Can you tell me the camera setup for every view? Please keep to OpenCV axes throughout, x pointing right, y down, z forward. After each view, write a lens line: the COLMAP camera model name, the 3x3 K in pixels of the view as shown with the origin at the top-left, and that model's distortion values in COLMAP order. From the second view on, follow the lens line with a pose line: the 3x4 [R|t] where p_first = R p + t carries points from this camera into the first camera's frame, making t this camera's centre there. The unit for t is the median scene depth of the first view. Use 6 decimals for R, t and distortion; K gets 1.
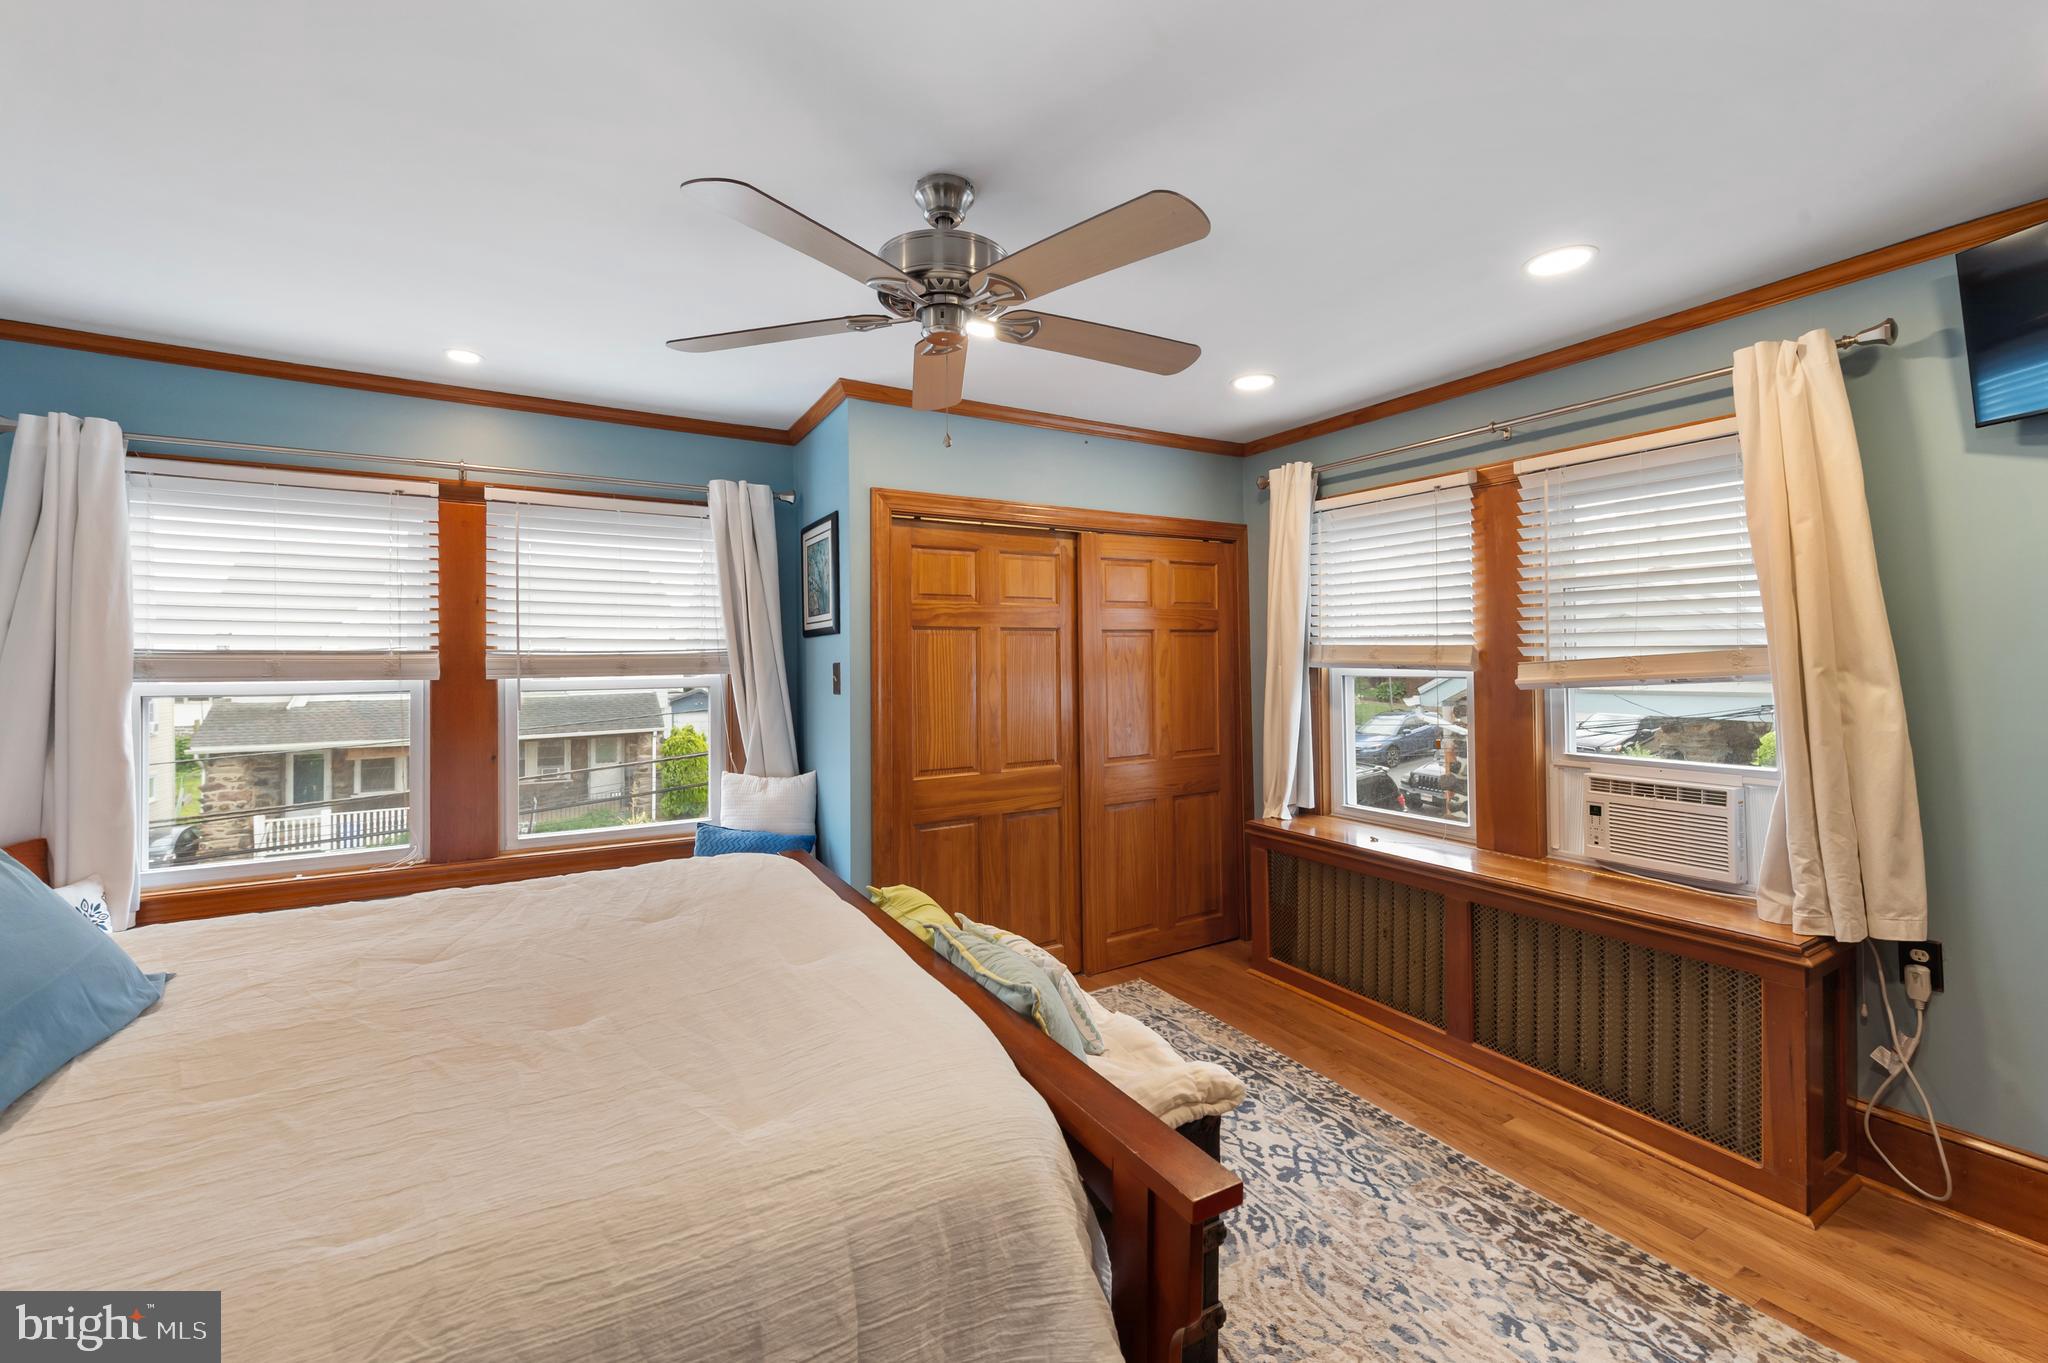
lens RADIAL K [[812.5, 0, 1019.1], [0, 812.5, 650.5], [0, 0, 1]] dist [-0.001040, -0.000218]
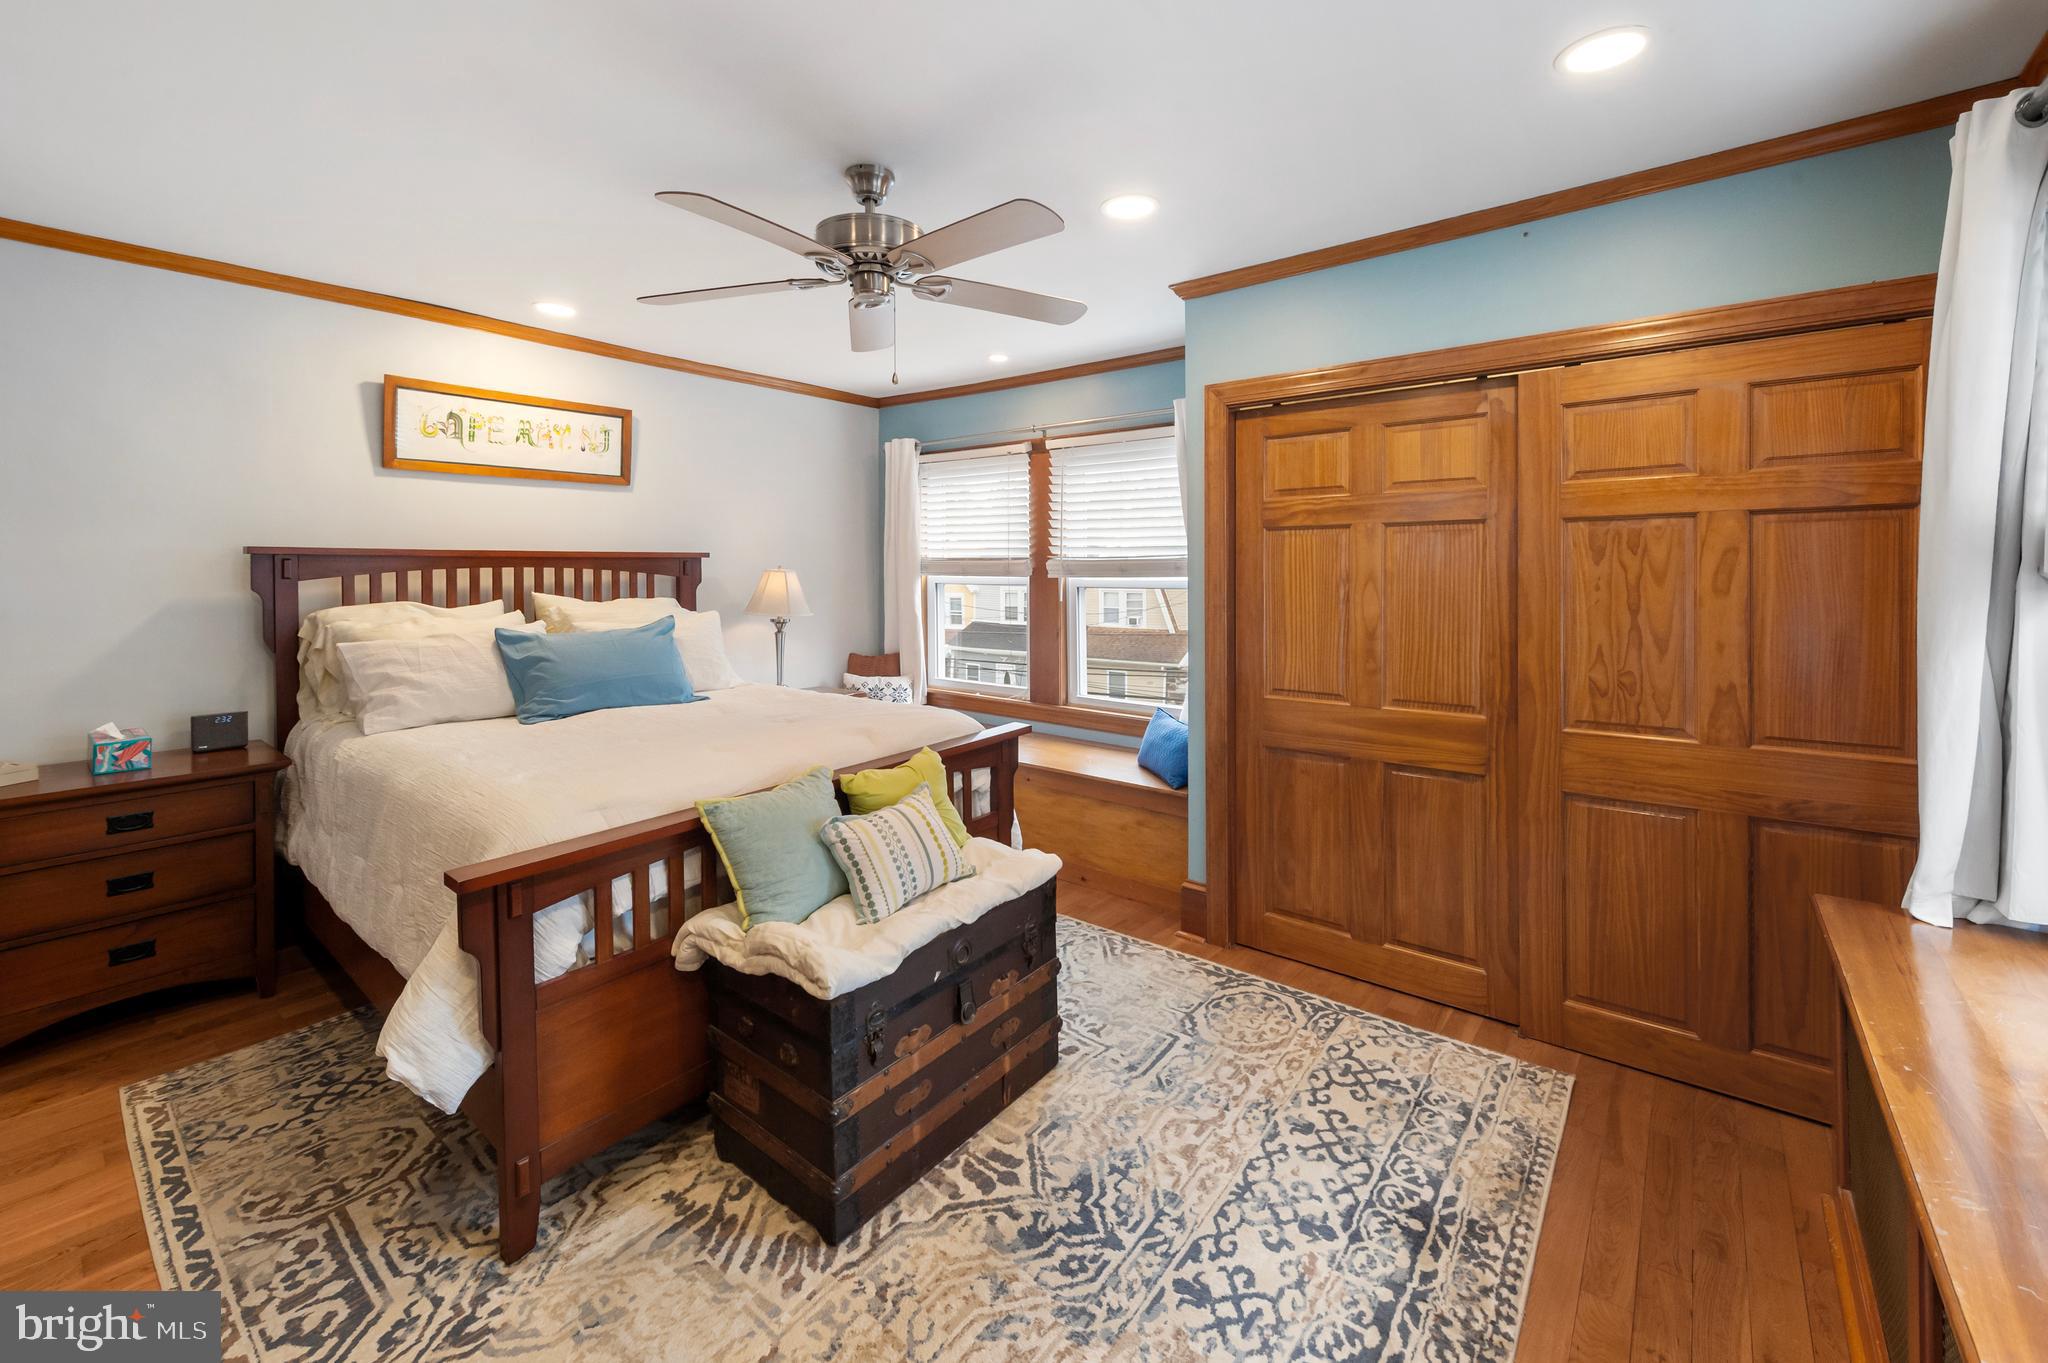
lens RADIAL K [[841.2, 0, 1018.3], [0, 841.2, 575.7], [0, 0, 1]] dist [0.002655, 0.000290]
pose [[0.367187, 0.016154, -0.930007, 0.676972], [0.004963, 0.999801, 0.019326, 0.004844], [0.930134, -0.011712, 0.367034, 0.425159]]
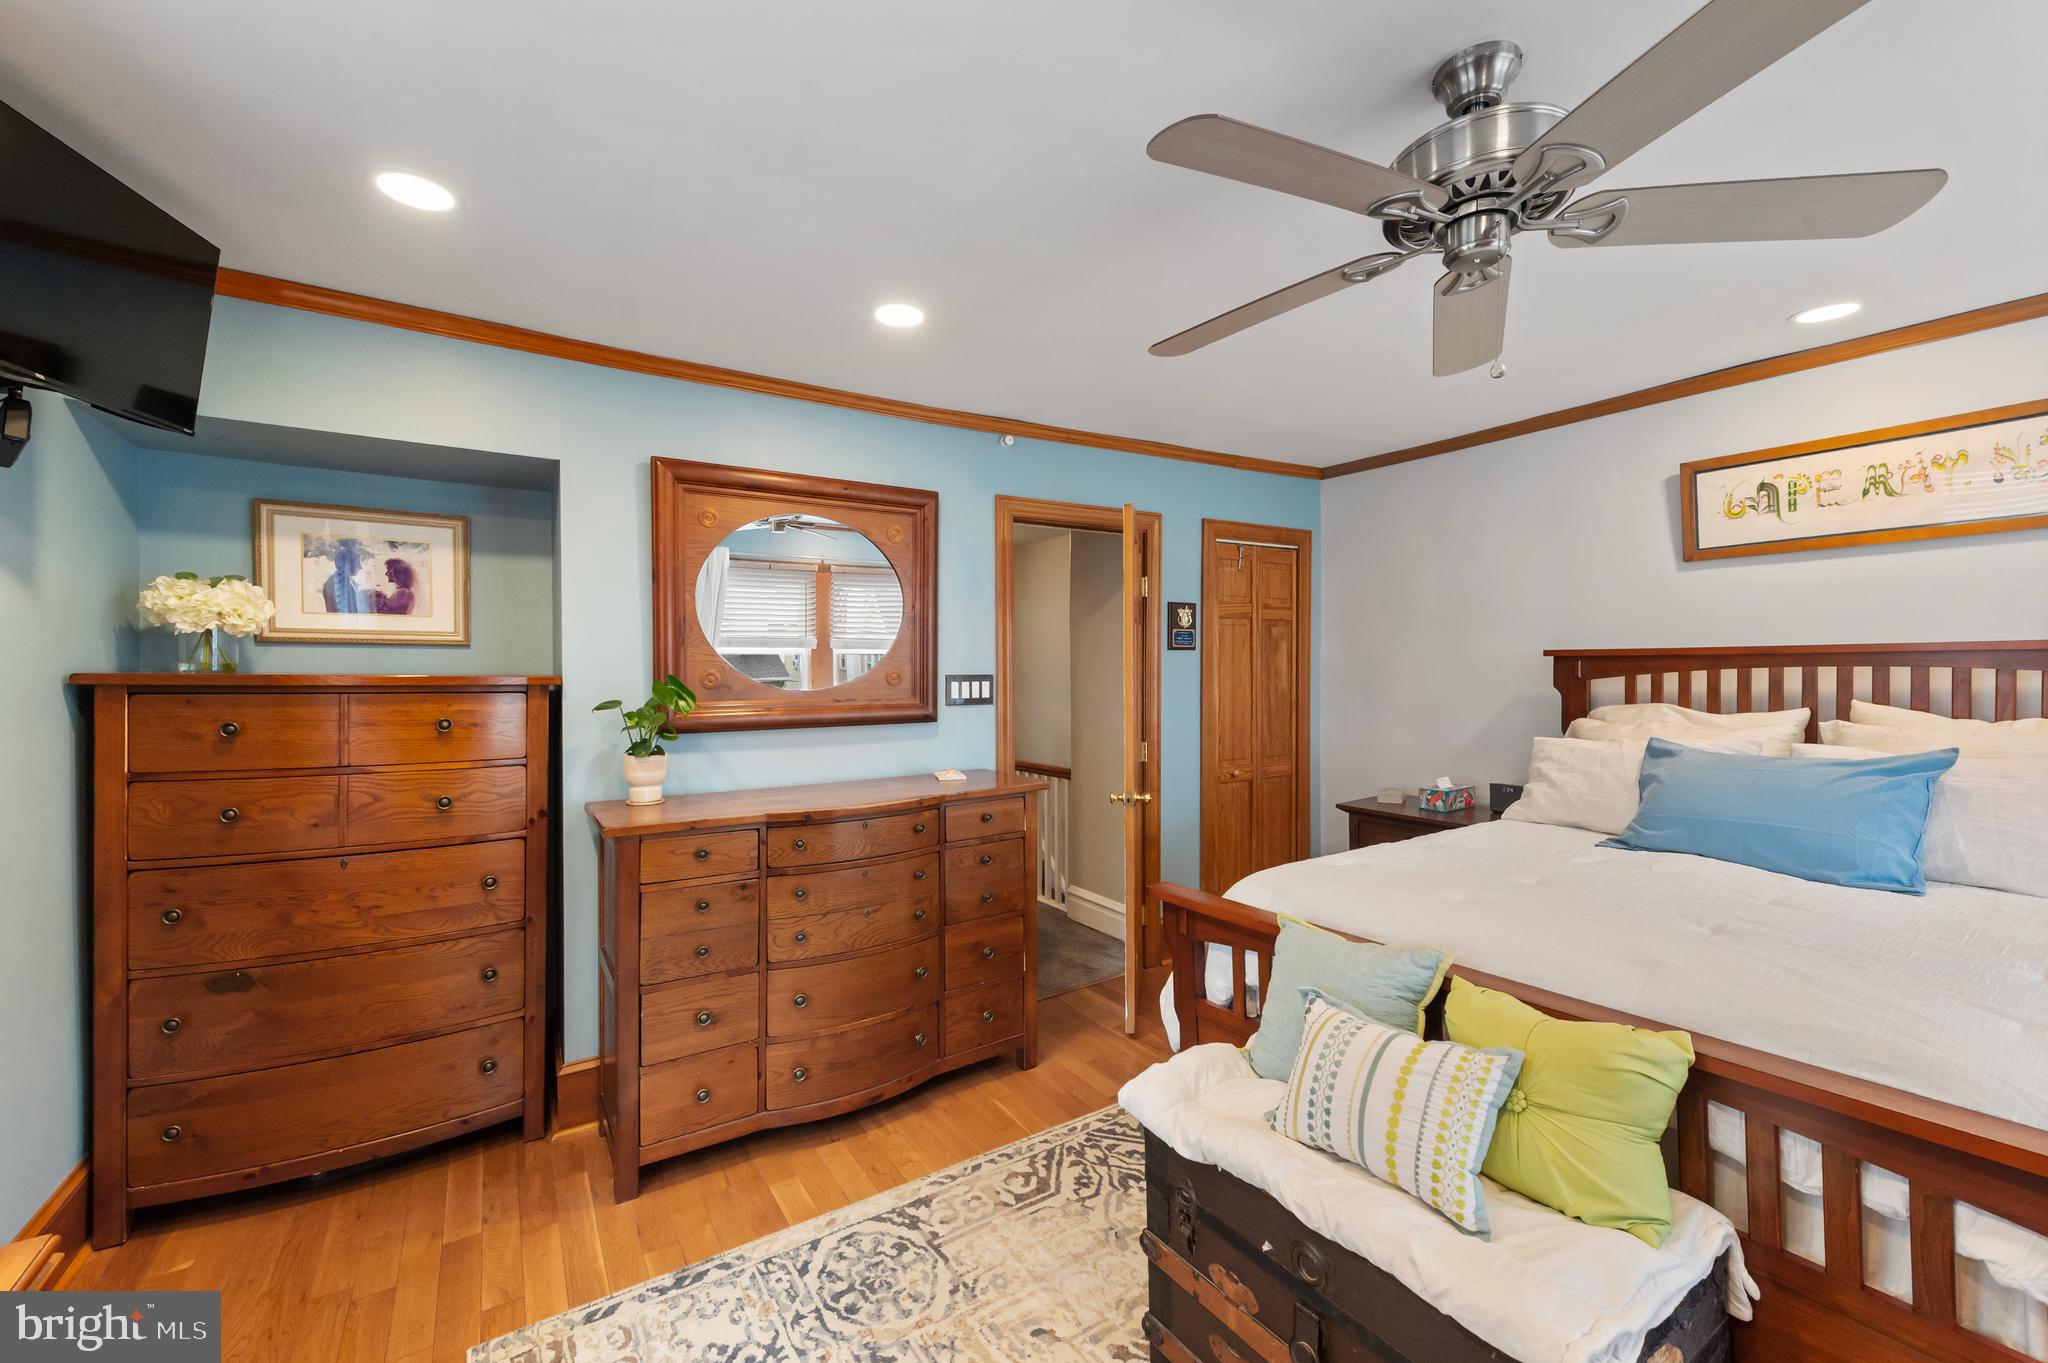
lens RADIAL K [[828.8, 0, 1024.0], [0, 828.8, 681.5], [0, 0, 1]] dist [0.000799, 0.000046]
pose [[-0.998256, 0.013962, -0.057365, 0.224908], [0.013367, 0.999853, 0.010735, 0.006697], [0.057506, 0.009950, -0.998296, 1.030587]]
